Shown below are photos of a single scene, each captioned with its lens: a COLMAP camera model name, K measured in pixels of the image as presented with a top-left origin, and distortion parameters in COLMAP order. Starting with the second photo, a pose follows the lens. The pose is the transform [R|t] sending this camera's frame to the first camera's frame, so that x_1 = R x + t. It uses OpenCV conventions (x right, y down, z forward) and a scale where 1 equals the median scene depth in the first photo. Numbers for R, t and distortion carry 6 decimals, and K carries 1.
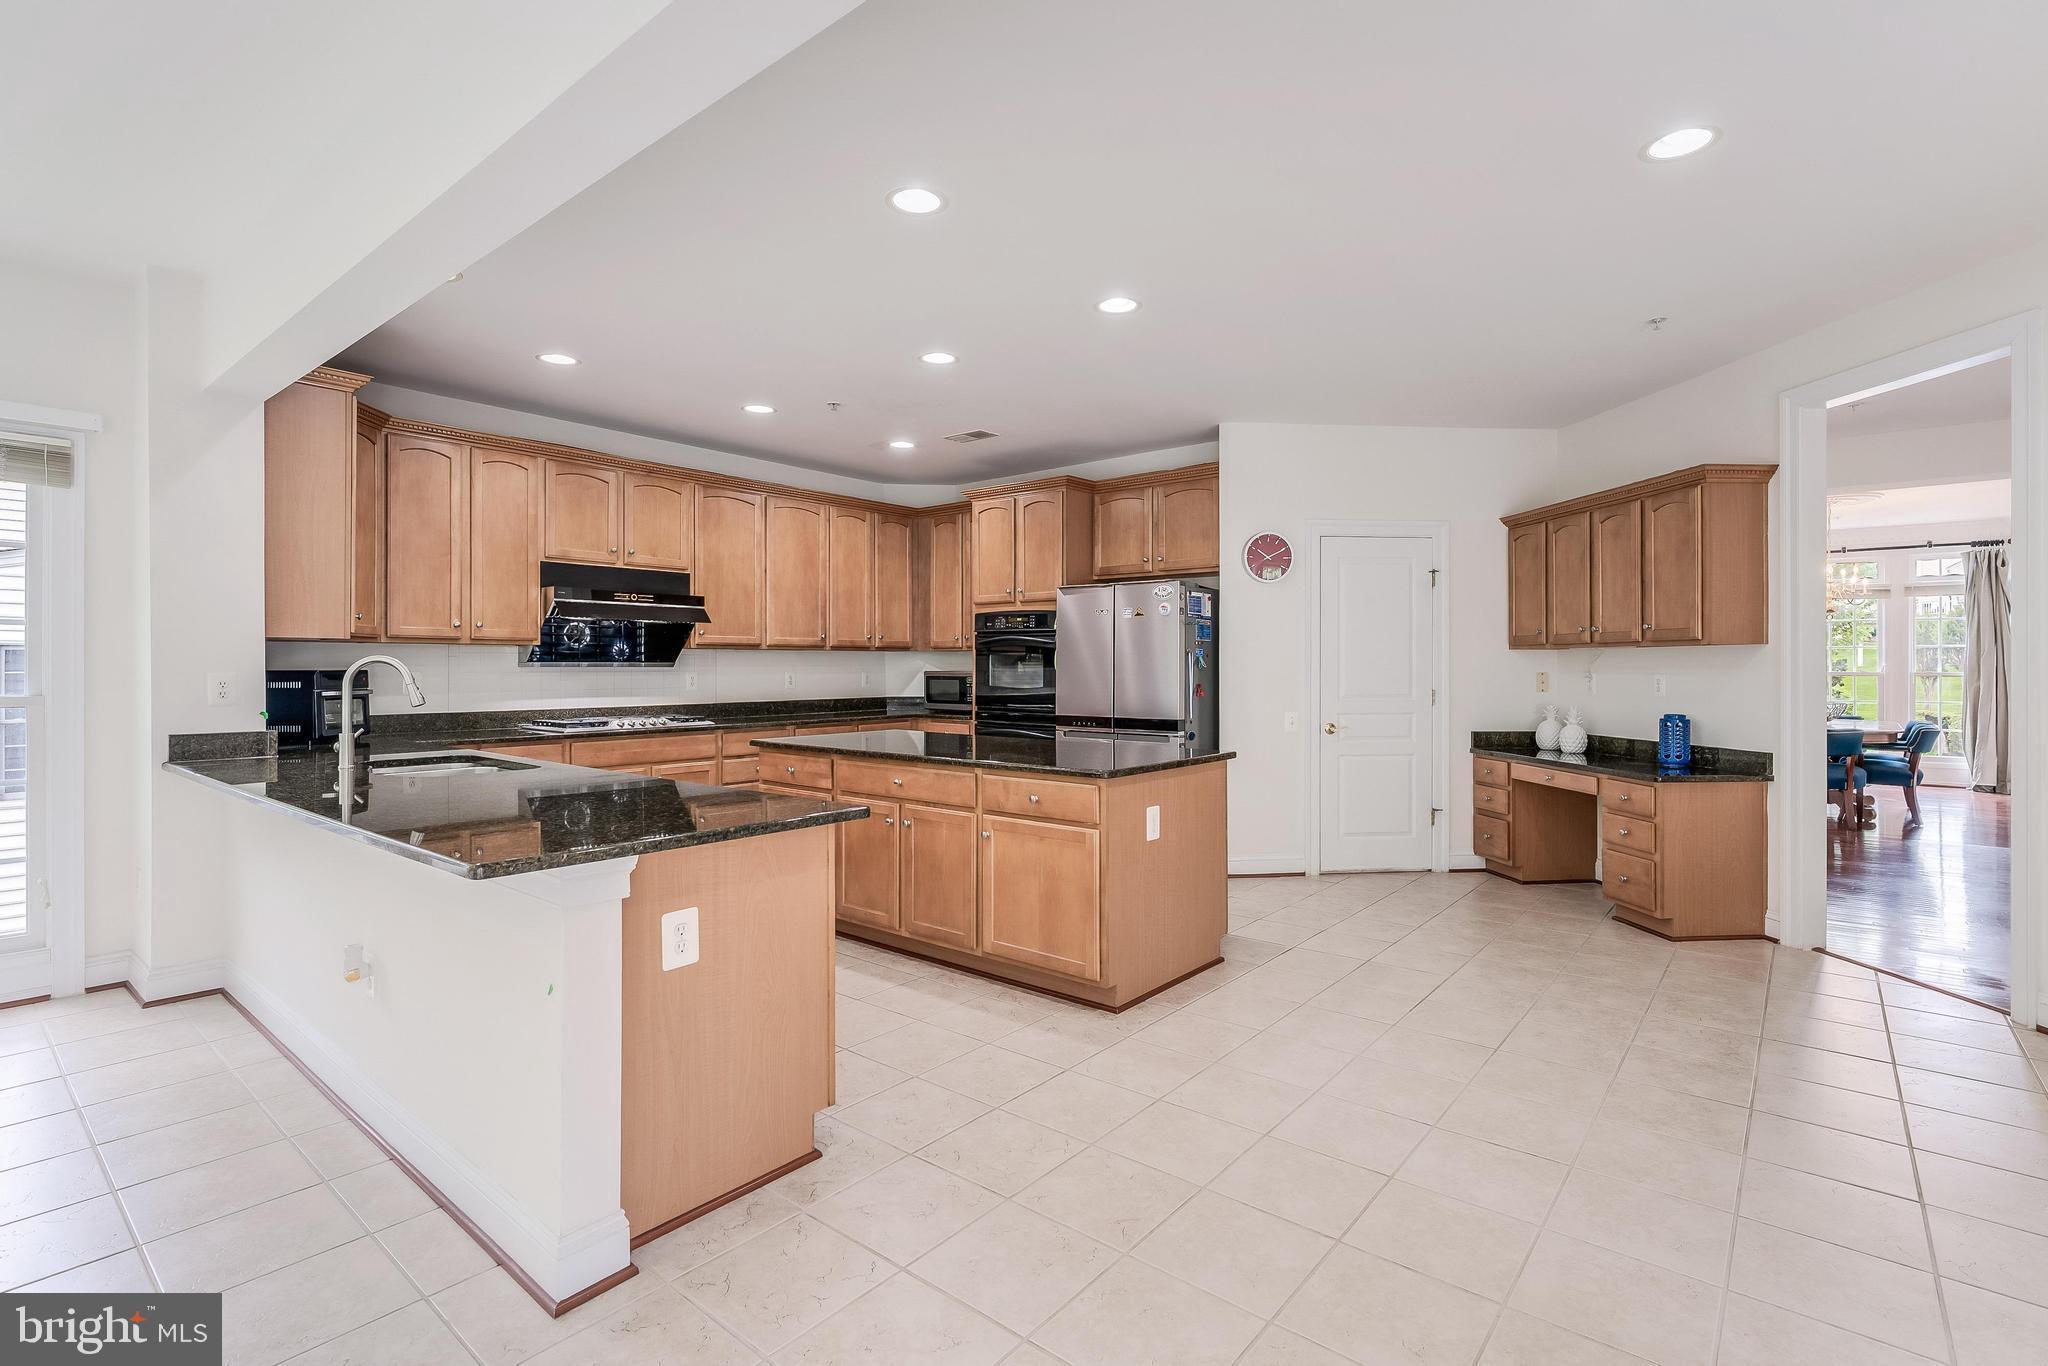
lens RADIAL K [[953.7, 0, 1026.3], [0, 953.7, 672.9], [0, 0, 1]] dist [0.000641, -0.000153]
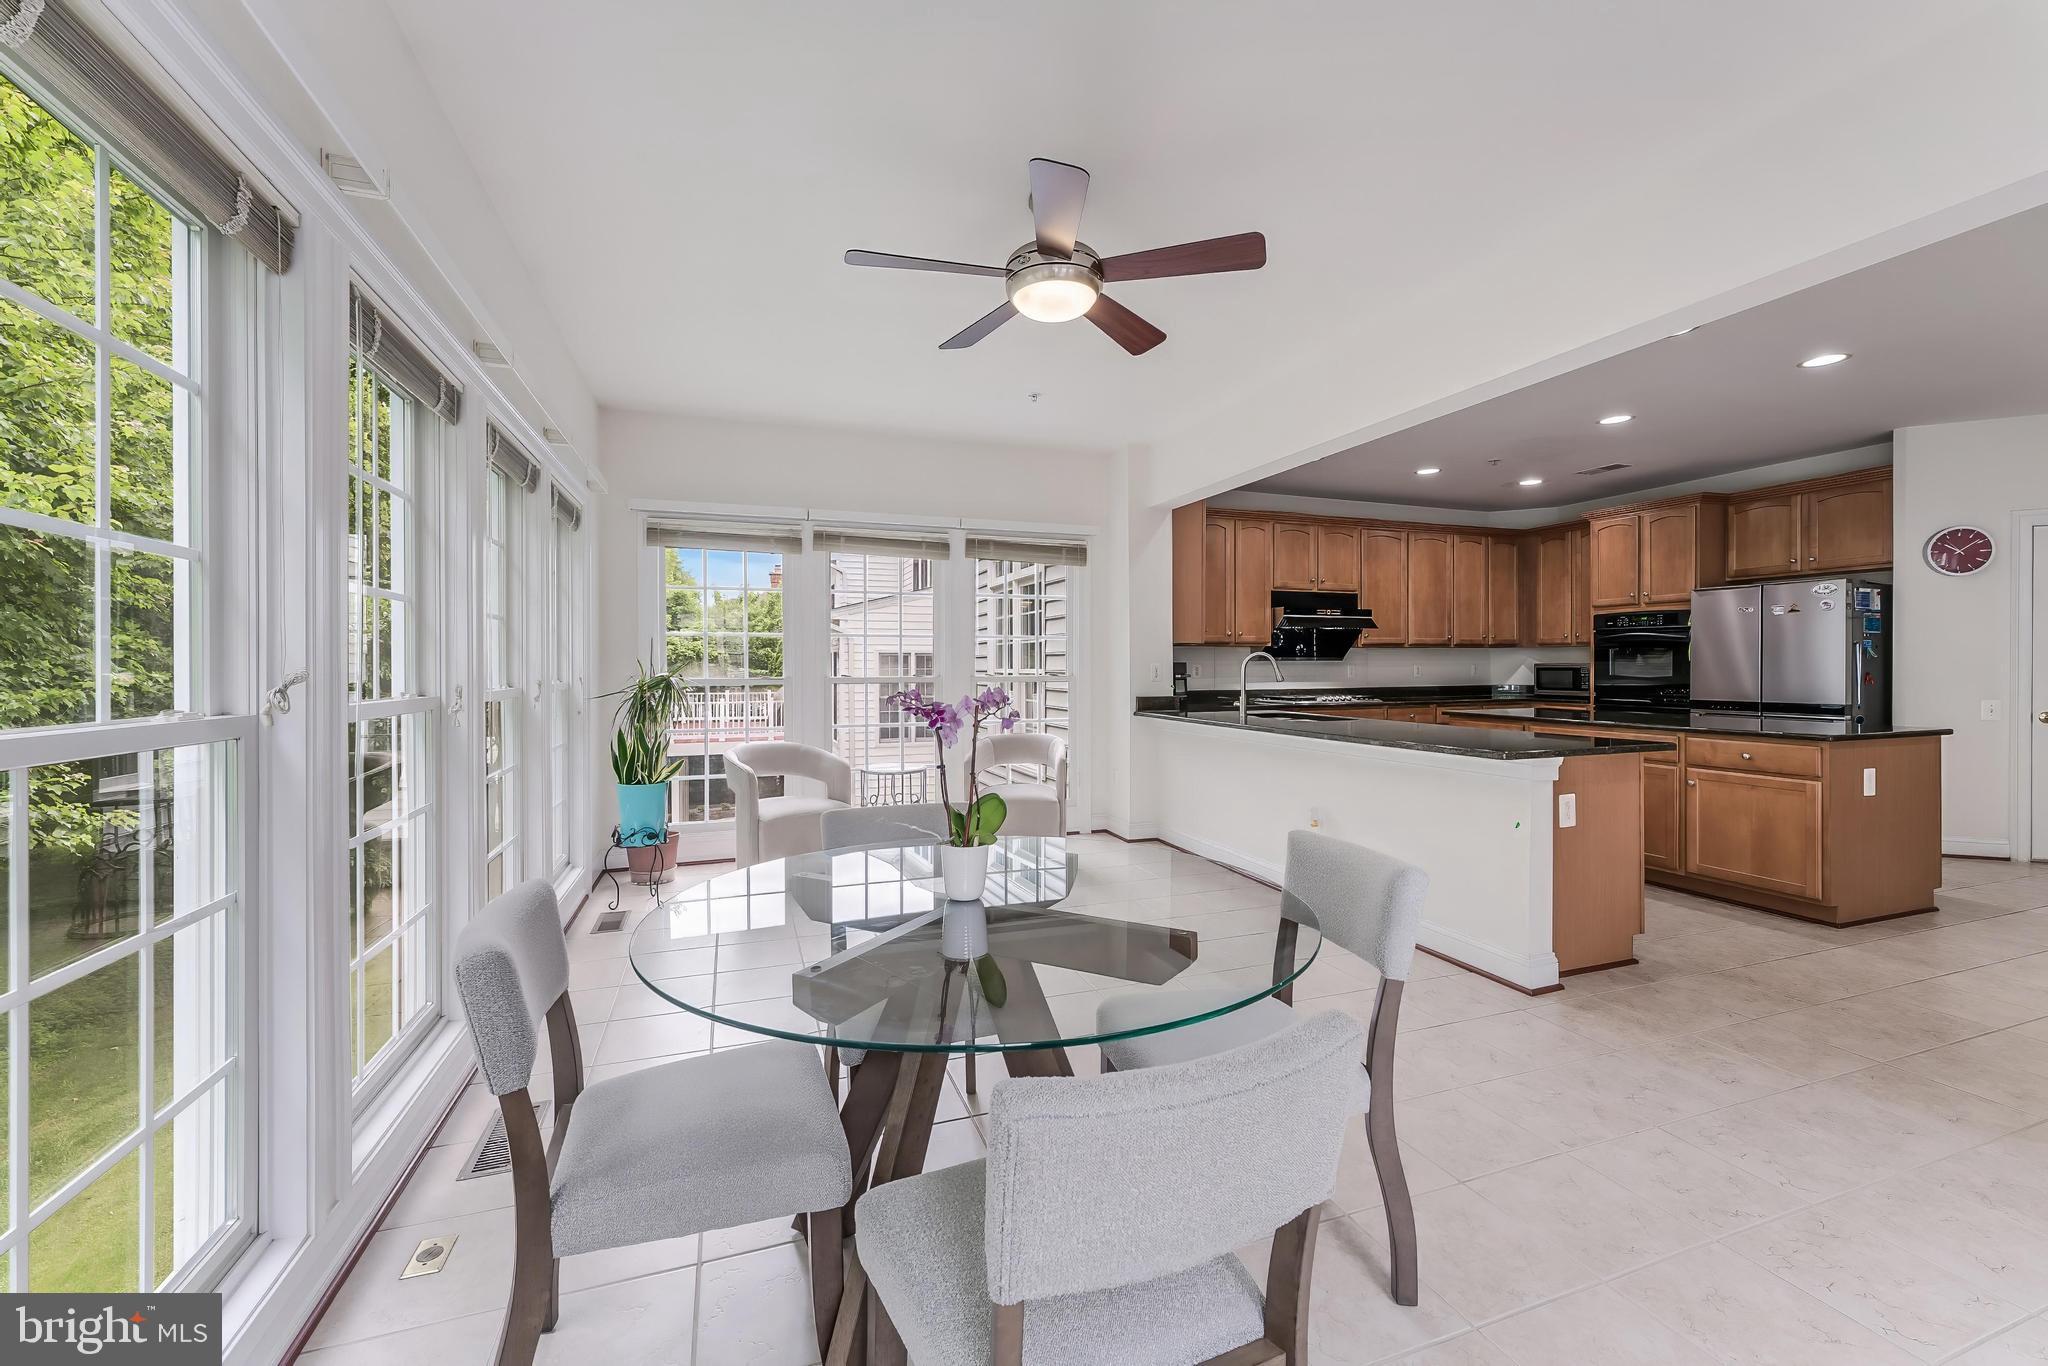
lens RADIAL K [[819.8, 0, 1025.0], [0, 819.8, 675.5], [0, 0, 1]] dist [-0.000391, 0.000051]
pose [[0.861604, 0.001454, -0.507579, -0.164550], [0.000715, 0.999991, 0.004078, 0.010142], [0.507581, -0.003877, 0.861595, -0.278826]]
